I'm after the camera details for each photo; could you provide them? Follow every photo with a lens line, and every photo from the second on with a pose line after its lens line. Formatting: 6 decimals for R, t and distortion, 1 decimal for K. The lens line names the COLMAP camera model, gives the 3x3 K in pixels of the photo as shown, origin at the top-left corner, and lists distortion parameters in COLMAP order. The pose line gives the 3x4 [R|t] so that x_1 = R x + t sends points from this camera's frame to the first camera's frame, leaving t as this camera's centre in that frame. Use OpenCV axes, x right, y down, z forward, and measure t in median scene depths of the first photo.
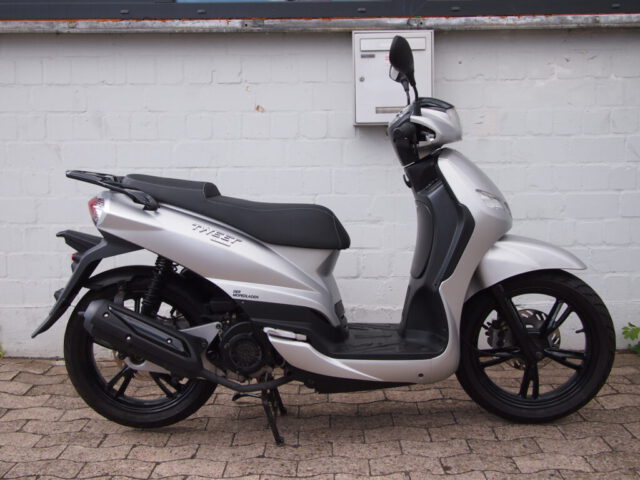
lens RADIAL K [[697.4, 0, 318.4], [0, 697.4, 236.7], [0, 0, 1]] dist [-0.009113, 0.000000]
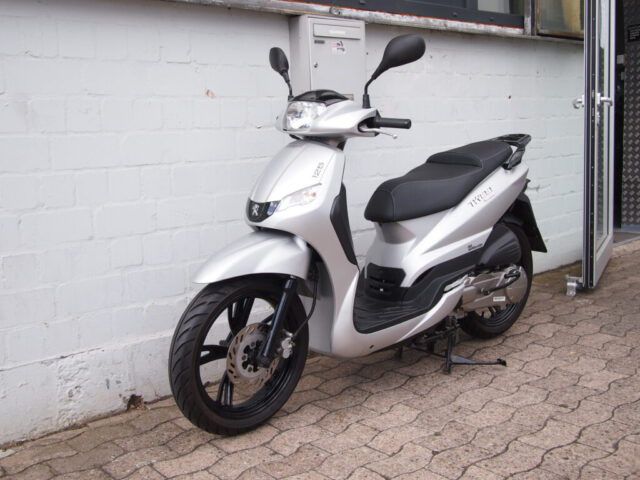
lens RADIAL K [[697.4, 0, 315.5], [0, 697.4, 236.2], [0, 0, 1]] dist [-0.009113, 0.000000]
pose [[0.740745, -0.116018, 0.661692, -0.591905], [0.110791, 0.992585, 0.050008, -0.036503], [-0.662587, 0.036266, 0.748106, 0.271323]]
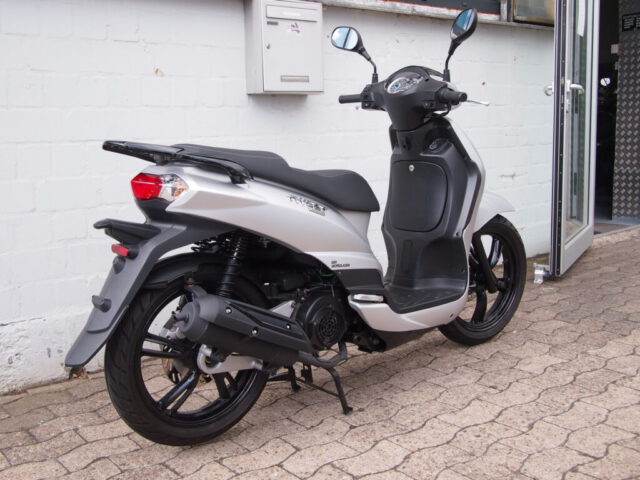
lens RADIAL K [[697.4, 0, 314.3], [0, 697.4, 234.9], [0, 0, 1]] dist [-0.009113, 0.000000]
pose [[0.766128, -0.106954, 0.633726, -0.524409], [0.090641, 0.994181, 0.058211, -0.012019], [-0.636264, 0.012845, 0.771364, 0.195862]]
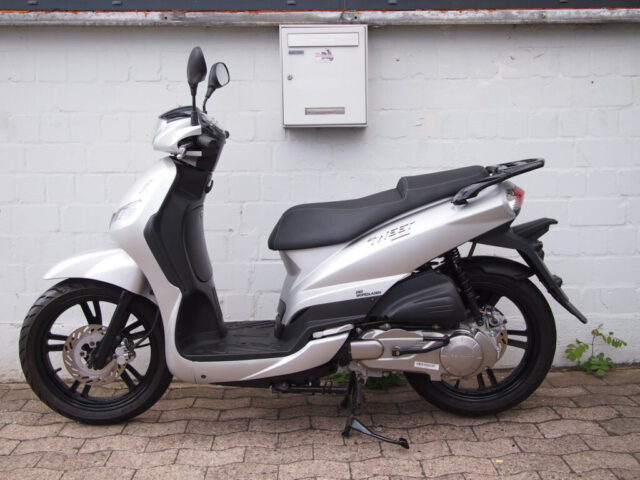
lens RADIAL K [[697.4, 0, 315.8], [0, 697.4, 237.7], [0, 0, 1]] dist [-0.009113, 0.000000]
pose [[0.999571, -0.001033, 0.029254, 0.067130], [0.000887, 0.999987, 0.004991, -0.017940], [-0.029259, -0.004963, 0.999560, 0.073272]]
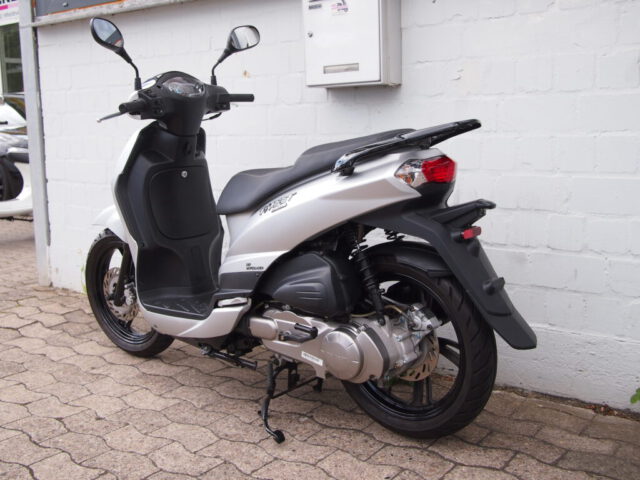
lens RADIAL K [[697.4, 0, 317.9], [0, 697.4, 237.8], [0, 0, 1]] dist [-0.009113, 0.000000]
pose [[0.792128, 0.093822, -0.603101, 0.597060], [-0.059961, 0.995297, 0.076080, -0.039778], [0.607403, -0.024103, 0.794028, 0.302146]]
